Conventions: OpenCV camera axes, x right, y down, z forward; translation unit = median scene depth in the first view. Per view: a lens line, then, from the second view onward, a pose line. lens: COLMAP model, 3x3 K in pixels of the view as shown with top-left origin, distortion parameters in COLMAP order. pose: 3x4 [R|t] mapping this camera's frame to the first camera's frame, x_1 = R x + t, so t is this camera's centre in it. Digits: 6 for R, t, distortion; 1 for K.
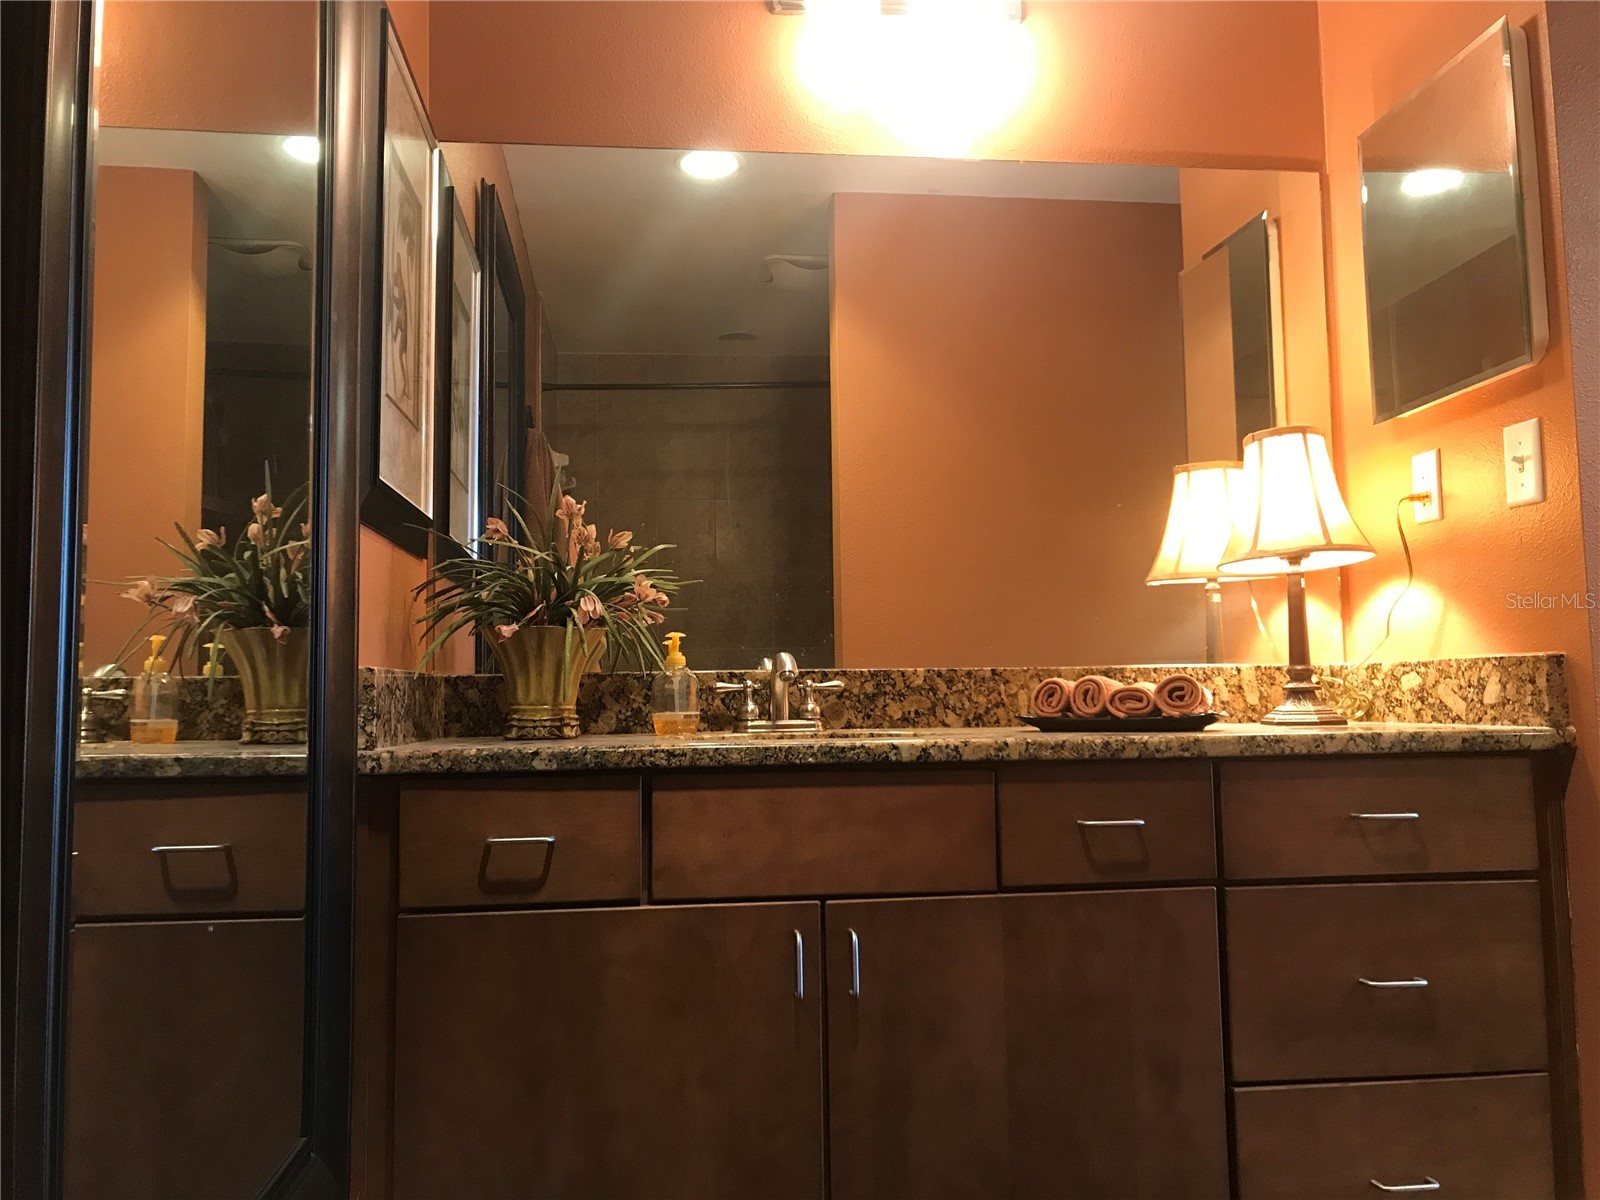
lens RADIAL K [[1316.9, 0, 805.8], [0, 1316.9, 596.1], [0, 0, 1]] dist [0.078121, -0.131907]
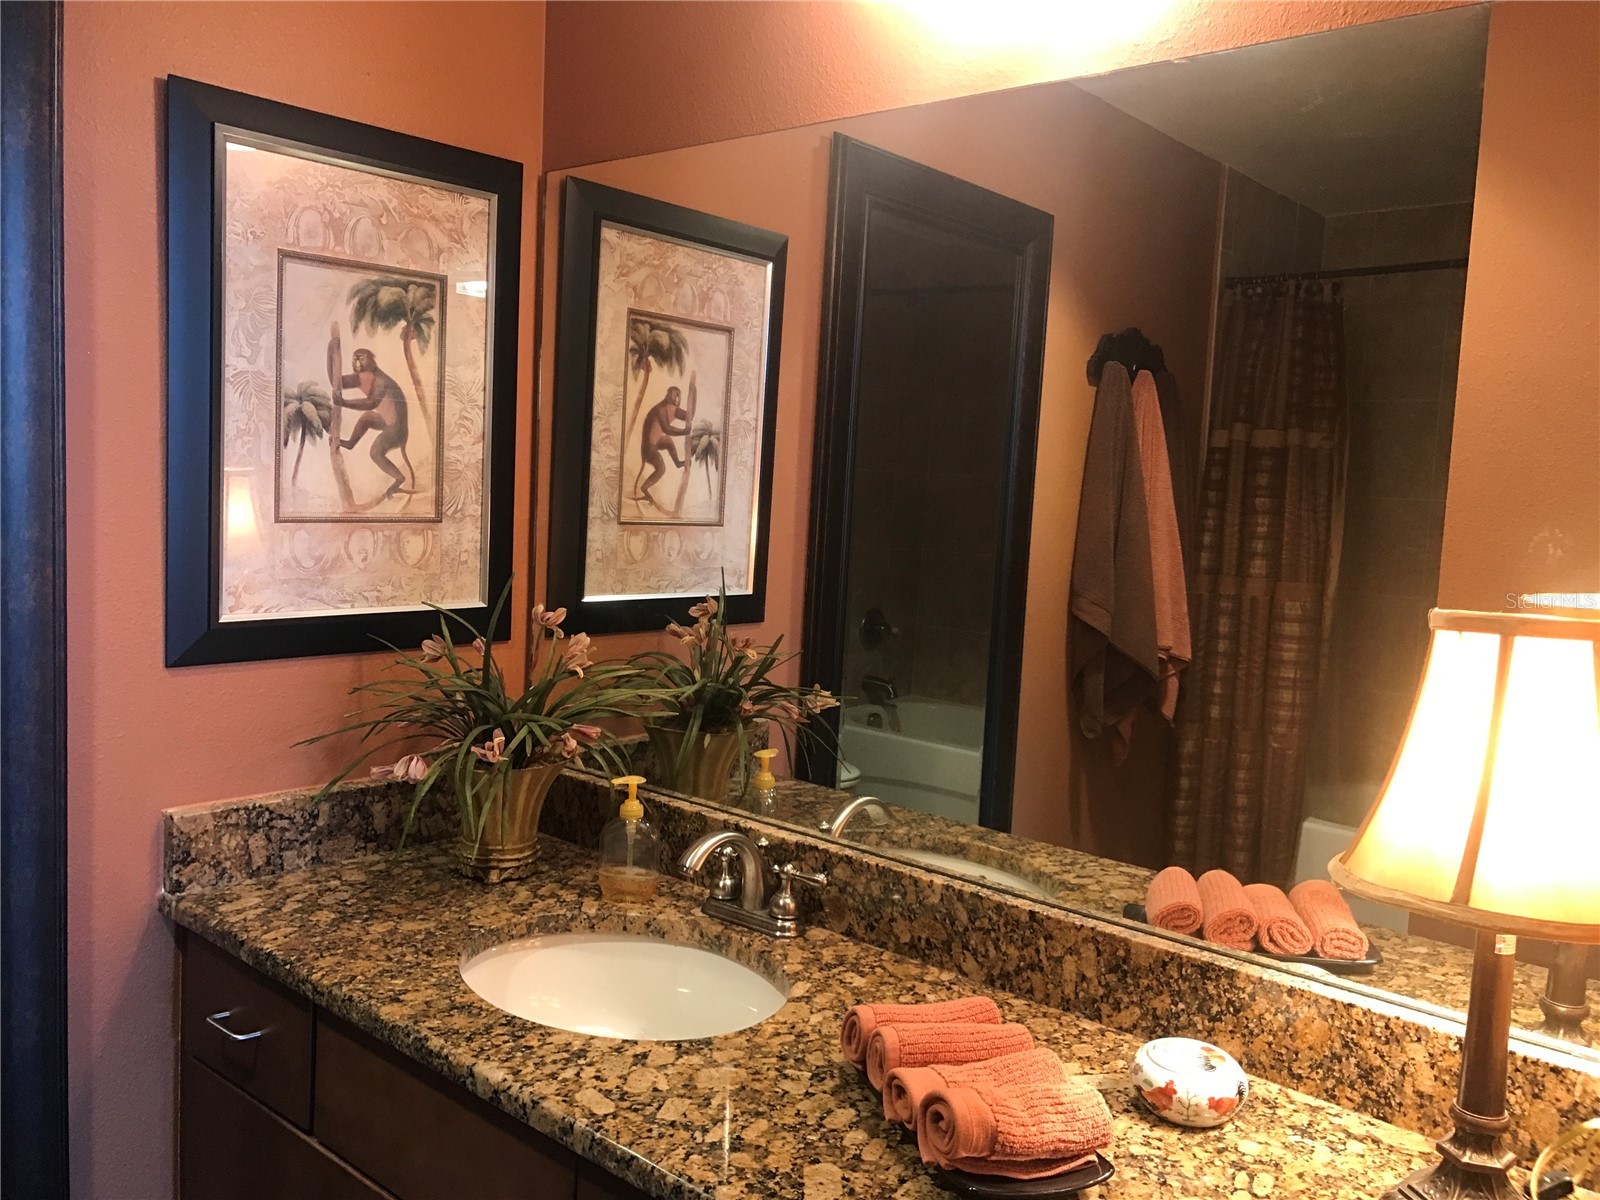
lens RADIAL K [[1316.9, 0, 805.8], [0, 1316.9, 596.1], [0, 0, 1]] dist [0.078121, -0.131907]
pose [[0.666047, 0.117126, -0.736656, 0.531986], [-0.002945, 0.988000, 0.154426, -0.198658], [0.745904, -0.100685, 0.658400, 0.509195]]
